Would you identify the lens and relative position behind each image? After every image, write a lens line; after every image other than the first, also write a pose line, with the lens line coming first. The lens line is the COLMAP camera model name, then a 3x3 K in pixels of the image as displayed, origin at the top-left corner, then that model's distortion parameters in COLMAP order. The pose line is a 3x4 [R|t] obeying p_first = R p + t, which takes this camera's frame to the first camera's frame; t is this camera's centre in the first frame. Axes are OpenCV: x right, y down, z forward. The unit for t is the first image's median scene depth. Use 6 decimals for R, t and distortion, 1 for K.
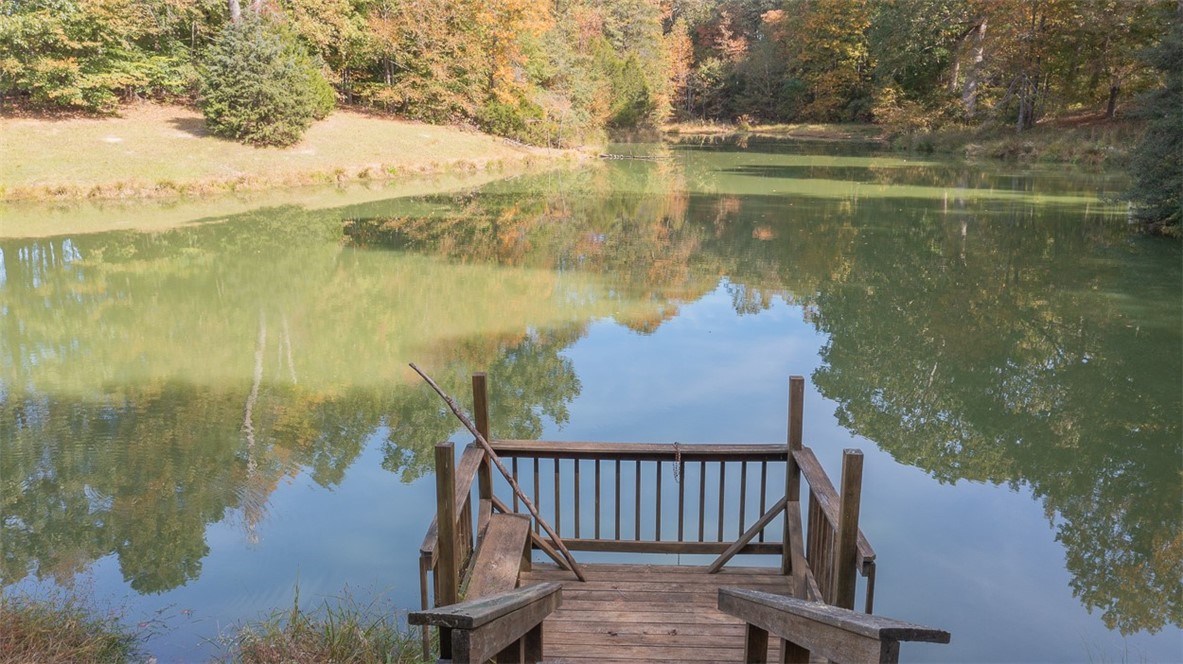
lens RADIAL K [[936.1, 0, 594.5], [0, 936.1, 336.8], [0, 0, 1]] dist [-0.025050, 0.008682]
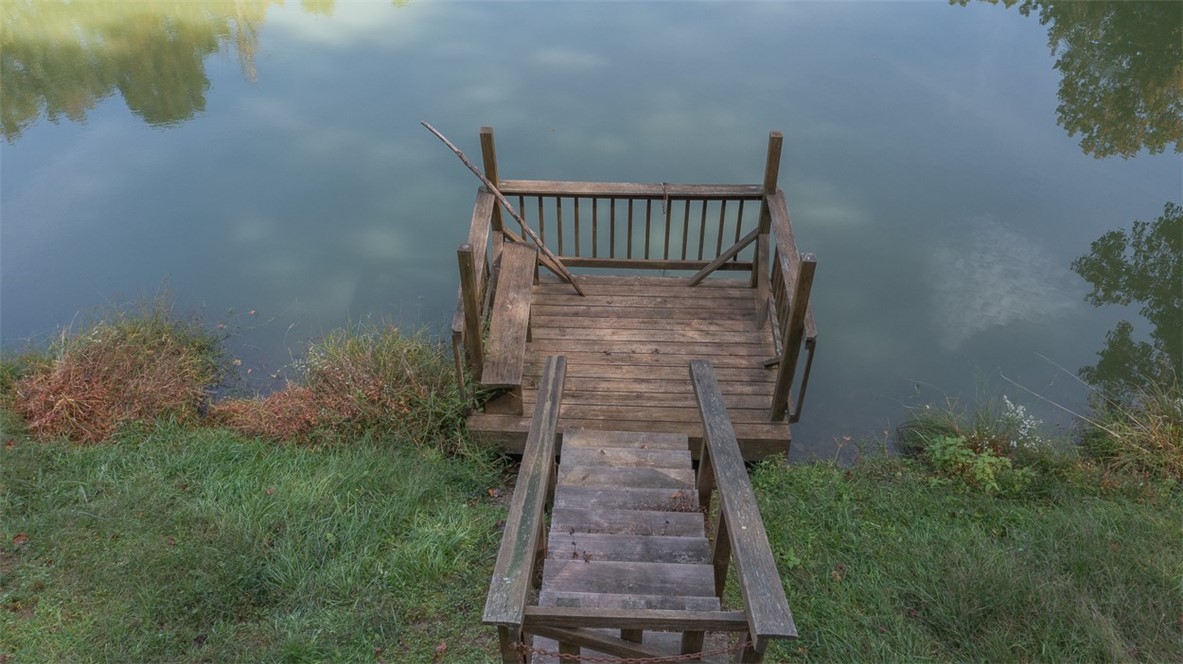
lens RADIAL K [[936.1, 0, 594.5], [0, 936.1, 336.8], [0, 0, 1]] dist [-0.025050, 0.008682]
pose [[0.999991, -0.004260, 0.000459, 0.001919], [0.003445, 0.863106, 0.505010, -0.303733], [-0.002548, -0.505004, 0.863113, -0.061386]]
